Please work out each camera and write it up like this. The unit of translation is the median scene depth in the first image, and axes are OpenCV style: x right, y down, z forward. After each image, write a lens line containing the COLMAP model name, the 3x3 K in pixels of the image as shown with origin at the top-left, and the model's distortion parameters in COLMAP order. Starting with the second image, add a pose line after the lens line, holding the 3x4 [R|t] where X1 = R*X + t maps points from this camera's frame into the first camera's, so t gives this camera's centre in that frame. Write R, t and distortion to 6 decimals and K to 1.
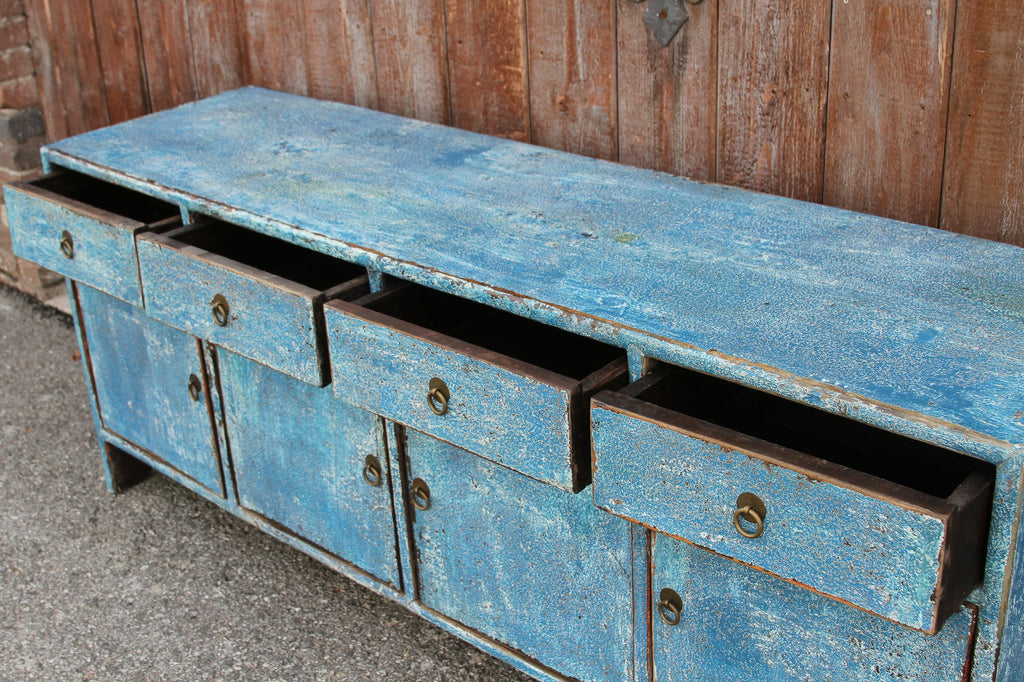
lens RADIAL K [[1319.2, 0, 532.2], [0, 1319.2, 356.5], [0, 0, 1]] dist [-0.140553, 0.000000]
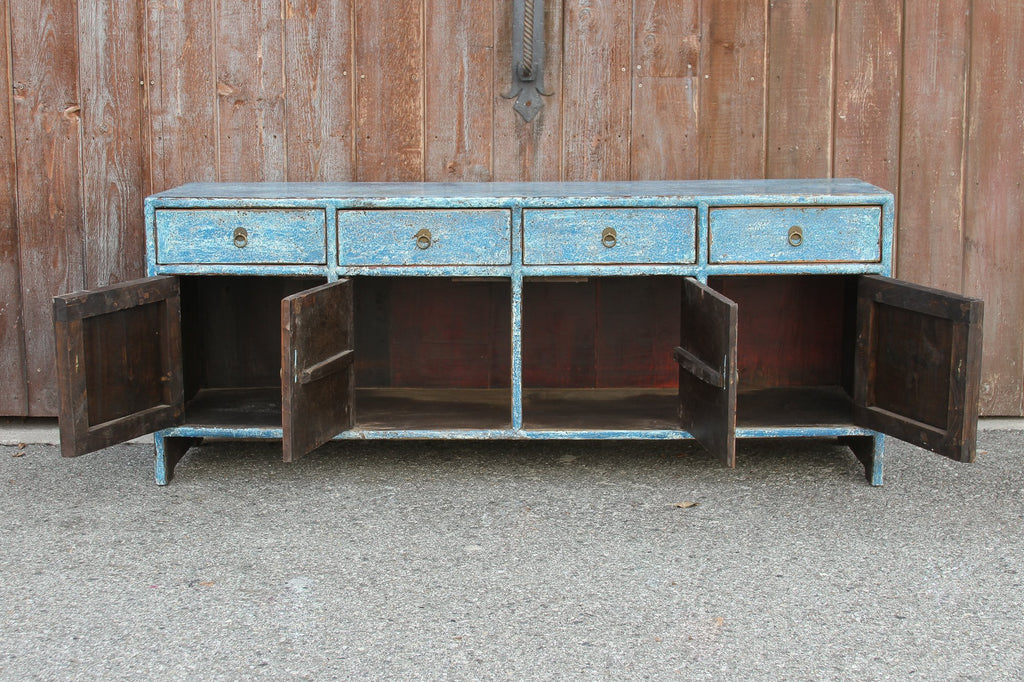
lens RADIAL K [[1536.2, 0, 500.0], [0, 1536.2, 366.1], [0, 0, 1]] dist [-0.133534, 0.000000]
pose [[0.764787, -0.079207, 0.639396, -1.360716], [0.252362, 0.949944, -0.184175, 0.472208], [-0.592802, 0.302214, 0.746493, -0.431235]]
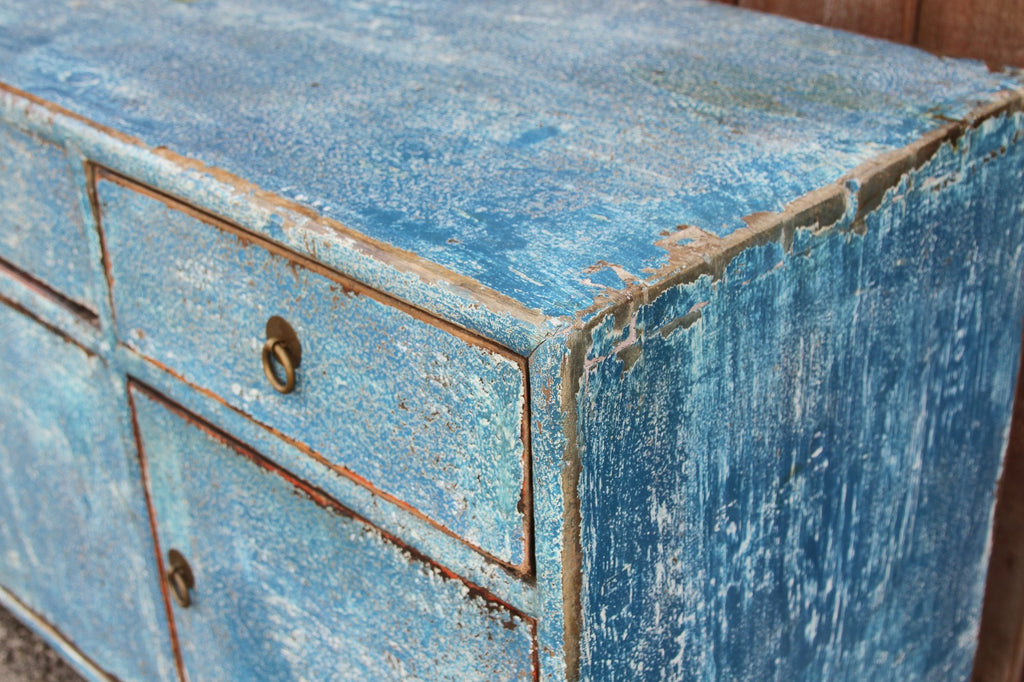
lens RADIAL K [[1536.2, 0, 517.9], [0, 1536.2, 337.8], [0, 0, 1]] dist [-0.133534, 0.000000]
pose [[0.997969, 0.048587, -0.041207, 0.242508], [-0.046690, 0.997859, 0.045804, 0.030601], [0.043344, -0.043787, 0.998100, 0.243488]]
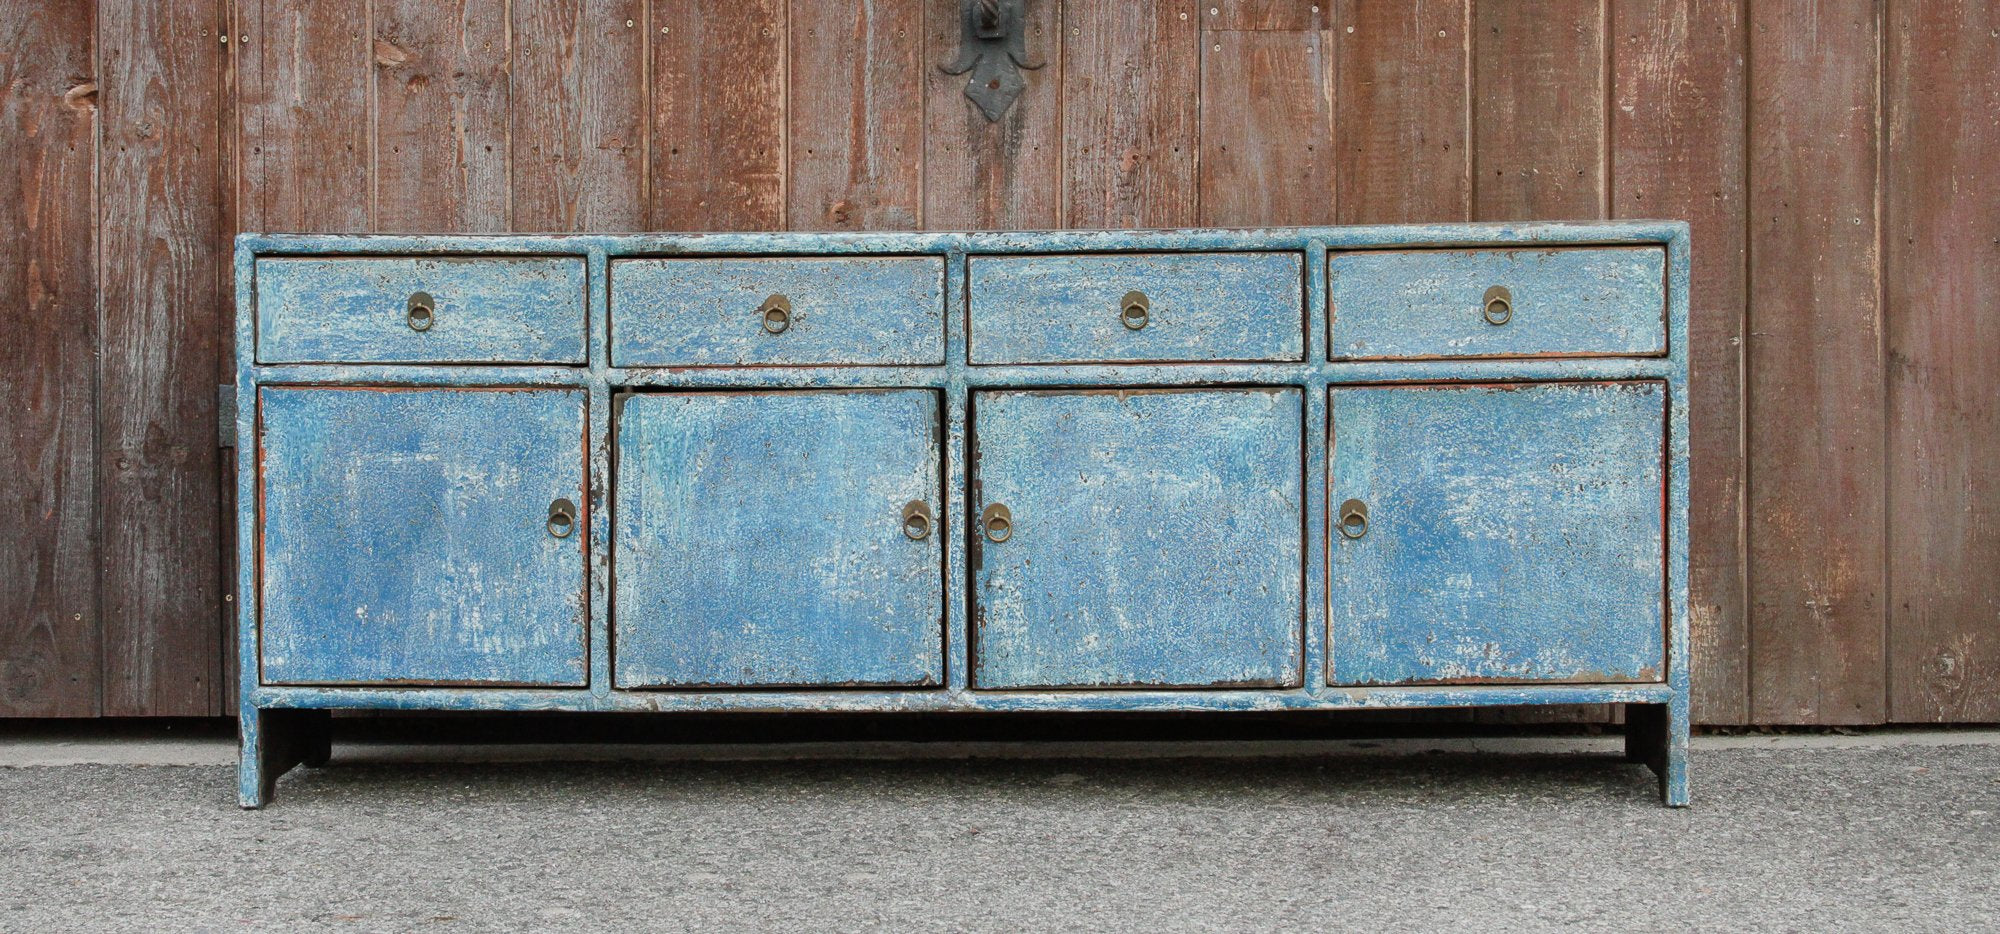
lens RADIAL K [[4013.1, 0, 984.8], [0, 4013.1, 451.9], [0, 0, 1]] dist [-0.026917, 0.000000]
pose [[0.774569, 0.011090, 0.632392, -1.728174], [0.247076, 0.915096, -0.318672, 0.884085], [-0.582234, 0.403082, 0.706066, -0.863315]]
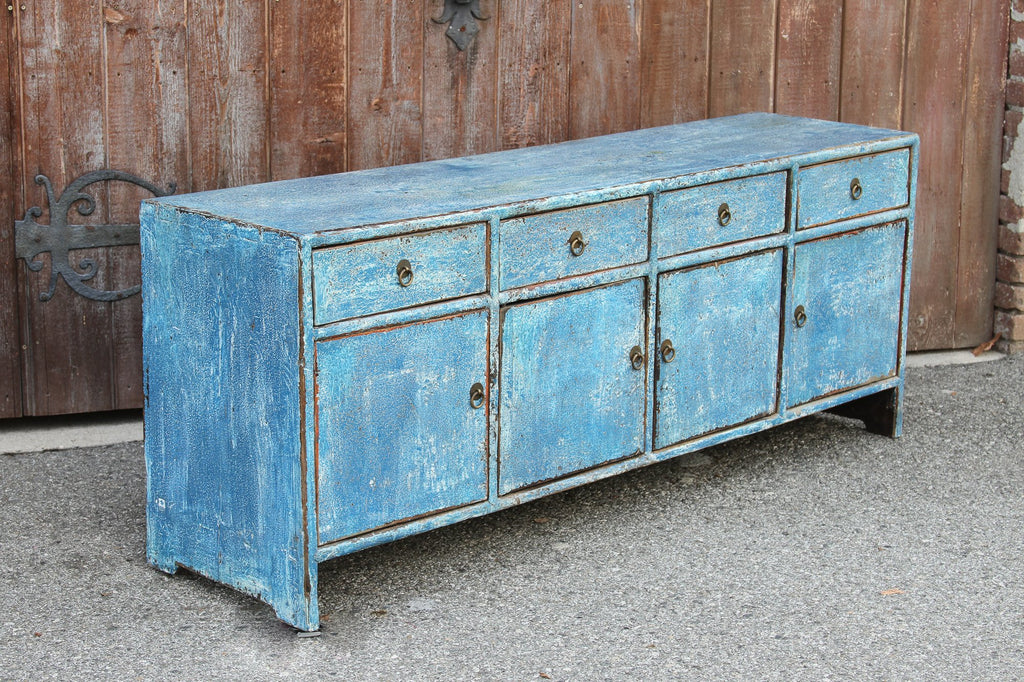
lens RADIAL K [[2064.7, 0, 497.5], [0, 2064.7, 379.6], [0, 0, 1]] dist [-0.006876, 0.000000]
pose [[0.072898, -0.209055, 0.975183, -2.252628], [0.426380, 0.890457, 0.159018, -0.298566], [-0.901602, 0.404207, 0.154050, 0.816156]]
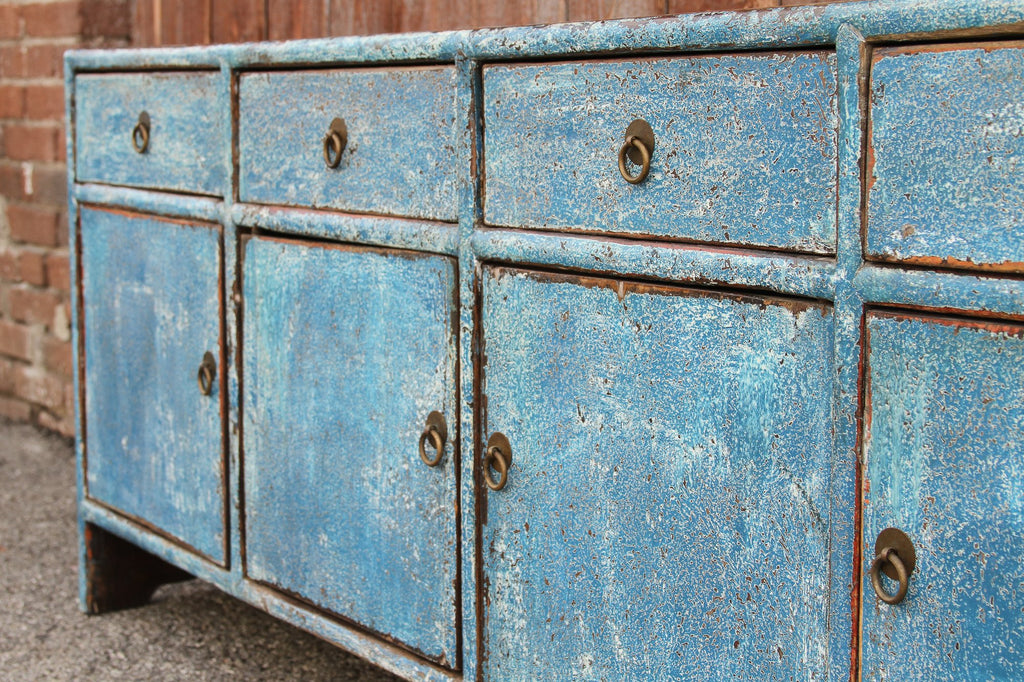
lens RADIAL K [[1796.7, 0, 515.8], [0, 1796.7, 358.0], [0, 0, 1]] dist [-0.056011, 0.000000]
pose [[0.973754, 0.077374, -0.214046, 0.088220], [-0.137491, 0.949427, -0.282286, 0.280456], [0.181379, 0.304307, 0.935147, 0.232479]]
